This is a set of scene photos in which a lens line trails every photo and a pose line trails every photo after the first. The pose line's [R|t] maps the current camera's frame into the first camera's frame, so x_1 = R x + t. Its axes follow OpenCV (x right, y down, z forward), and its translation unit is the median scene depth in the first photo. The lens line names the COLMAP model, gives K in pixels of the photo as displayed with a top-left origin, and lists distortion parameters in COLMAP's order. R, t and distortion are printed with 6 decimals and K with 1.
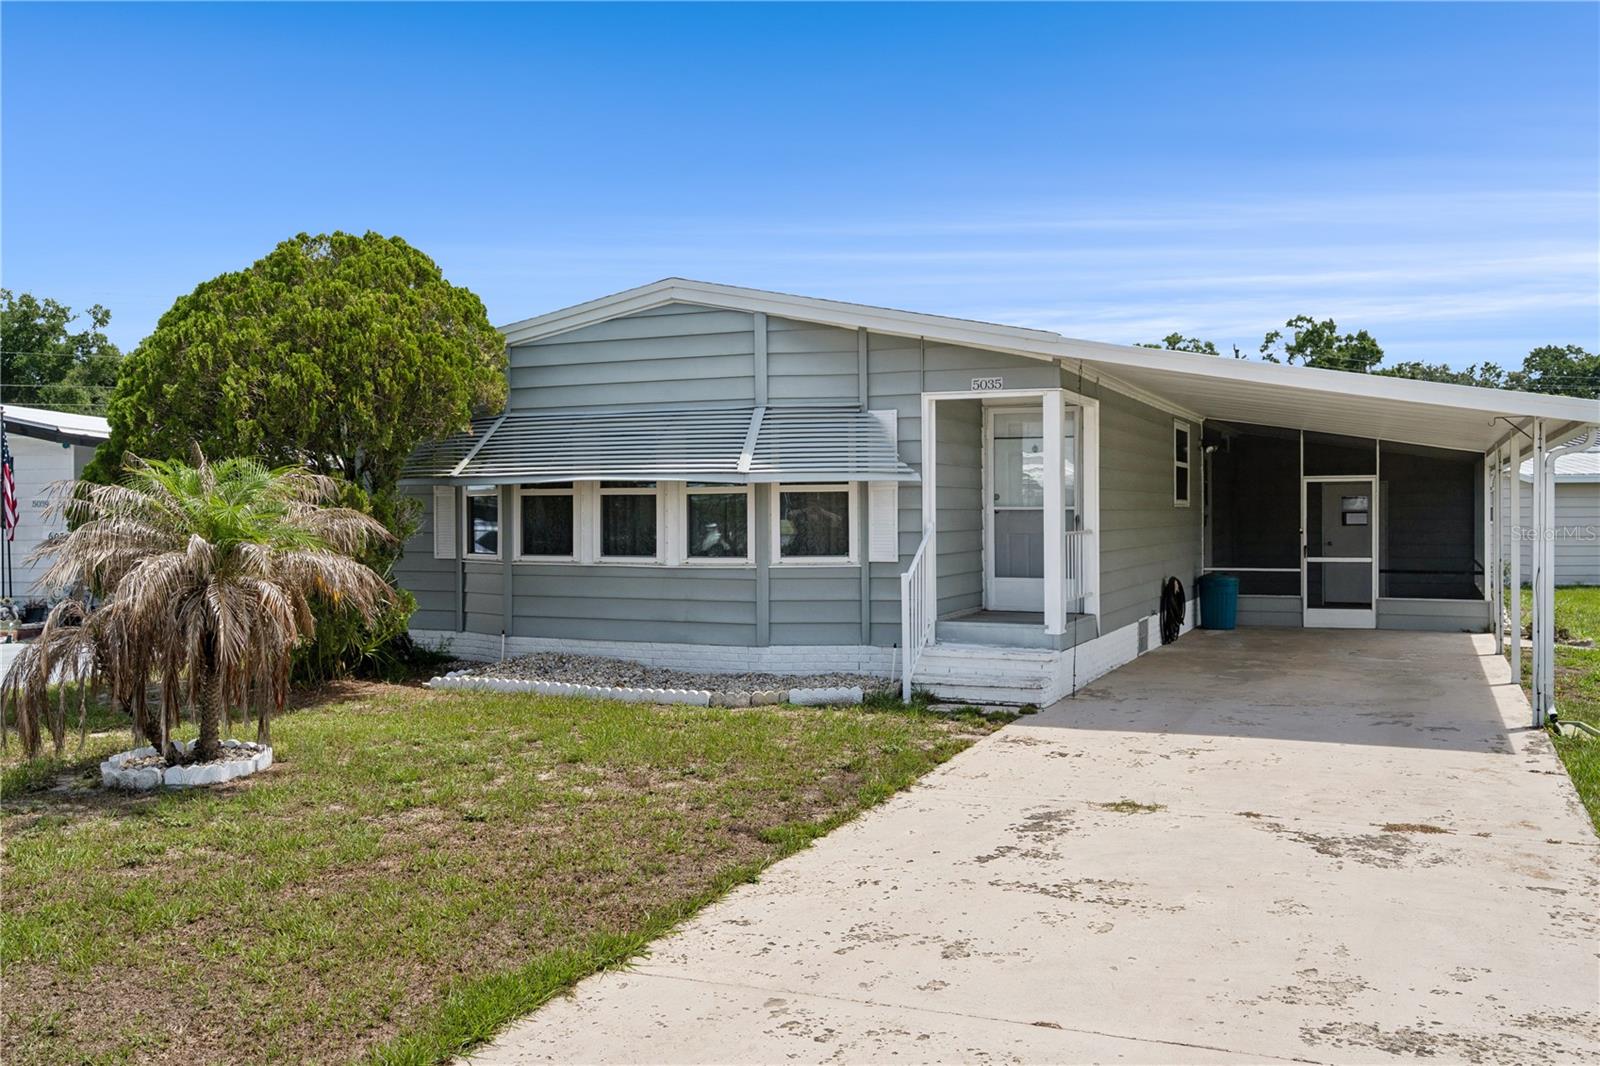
lens RADIAL K [[1395.6, 0, 800.9], [0, 1395.6, 545.2], [0, 0, 1]] dist [0.013586, -0.005619]
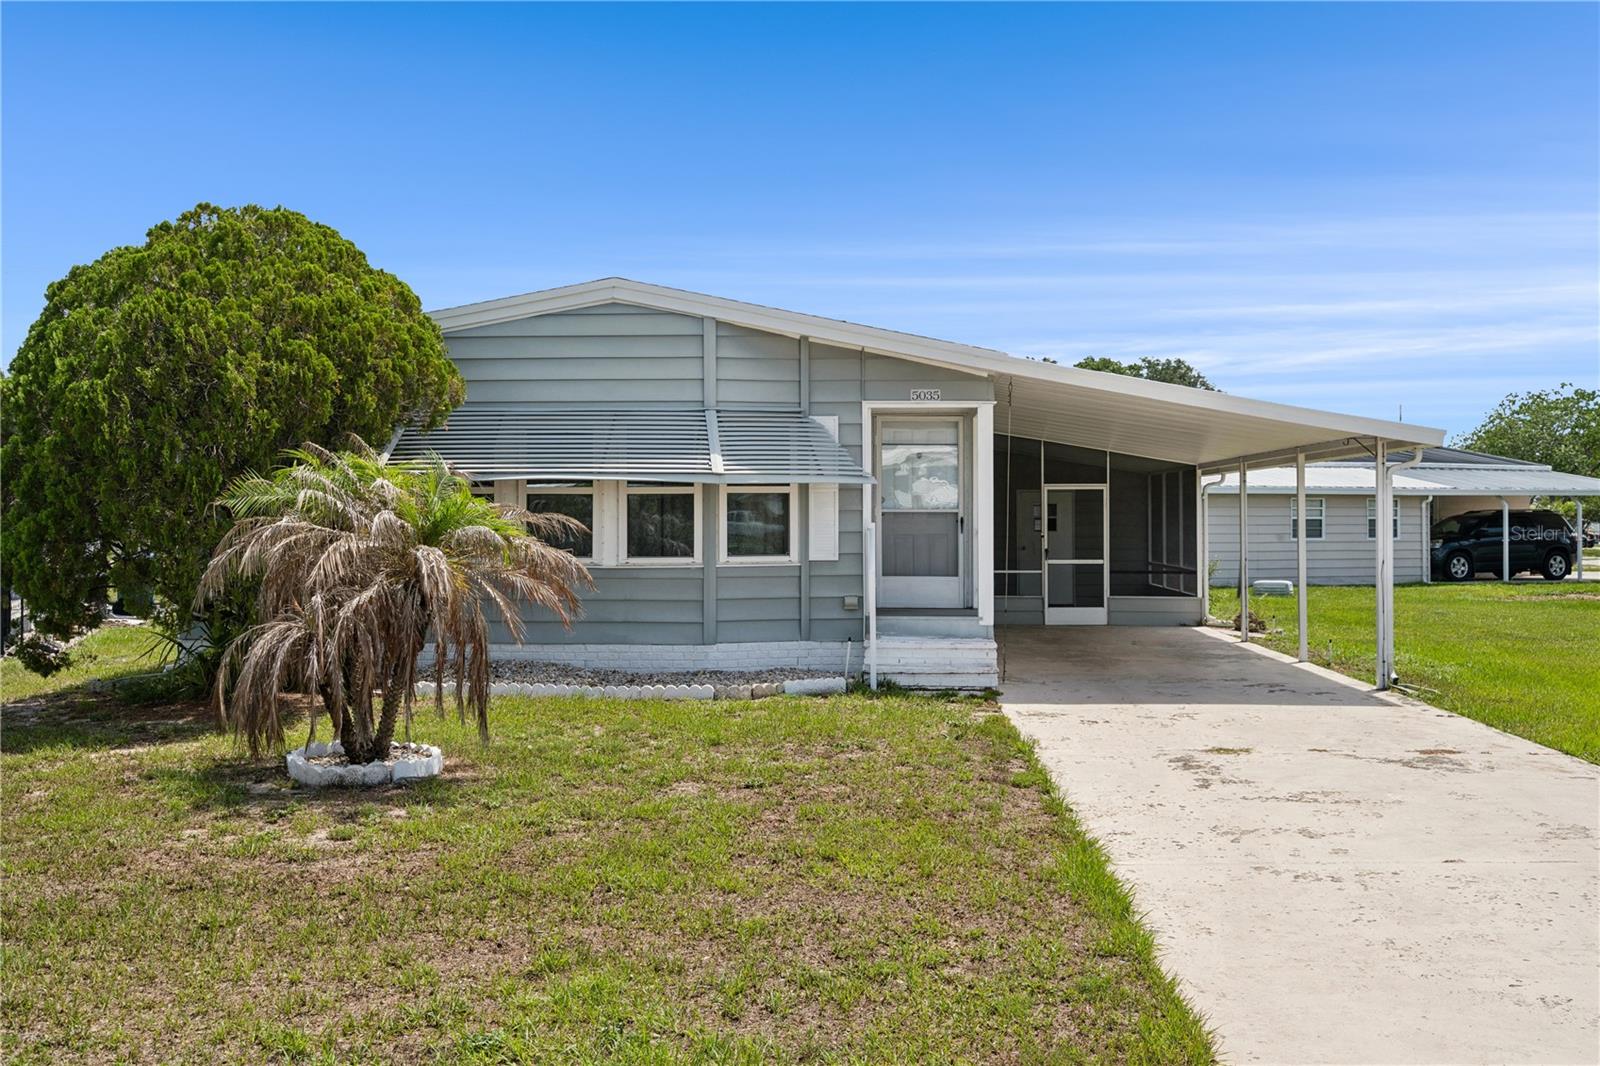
lens RADIAL K [[1600.4, 0, 801.6], [0, 1600.4, 518.5], [0, 0, 1]] dist [0.017275, 0.000000]
pose [[0.931827, 0.005026, 0.362869, -0.389675], [0.004257, 0.999684, -0.024777, 0.010112], [-0.362879, 0.024633, 0.931511, -0.113476]]
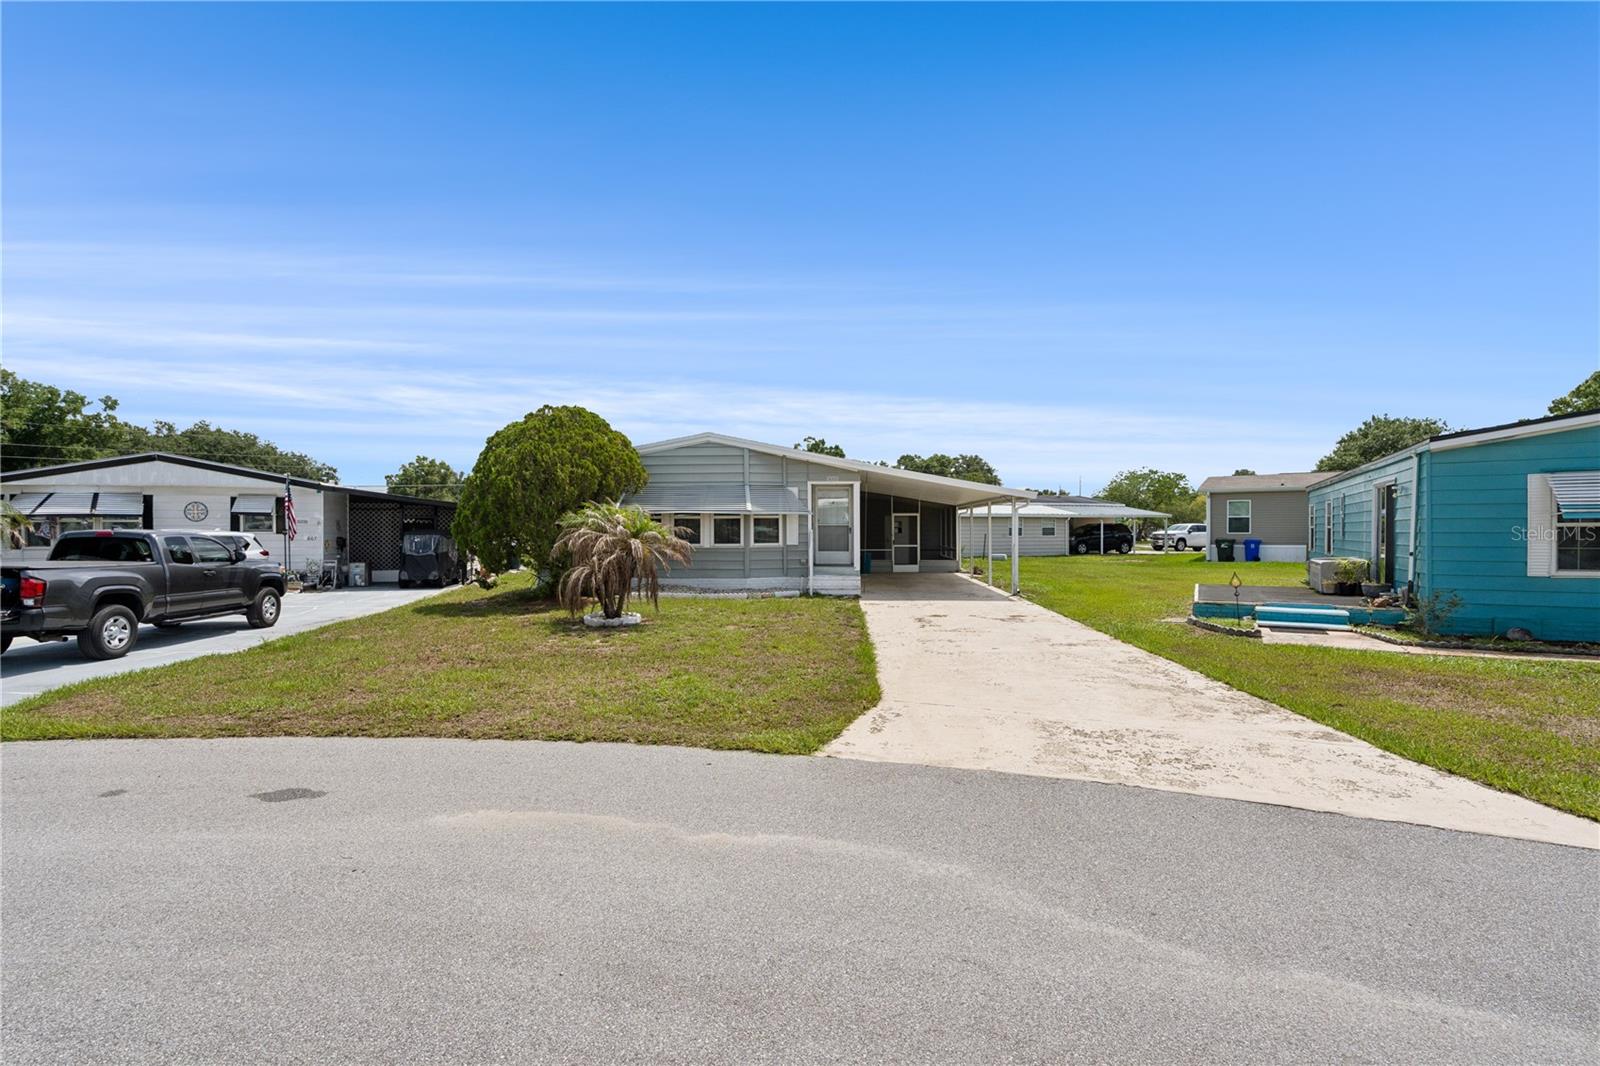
lens RADIAL K [[736.1, 0, 802.5], [0, 736.1, 546.6], [0, 0, 1]] dist [-0.003503, -0.000177]
pose [[0.934298, -0.006593, 0.356432, -0.414567], [0.006842, 0.999976, 0.000563, 0.014421], [-0.356428, 0.001913, 0.934321, -0.301124]]
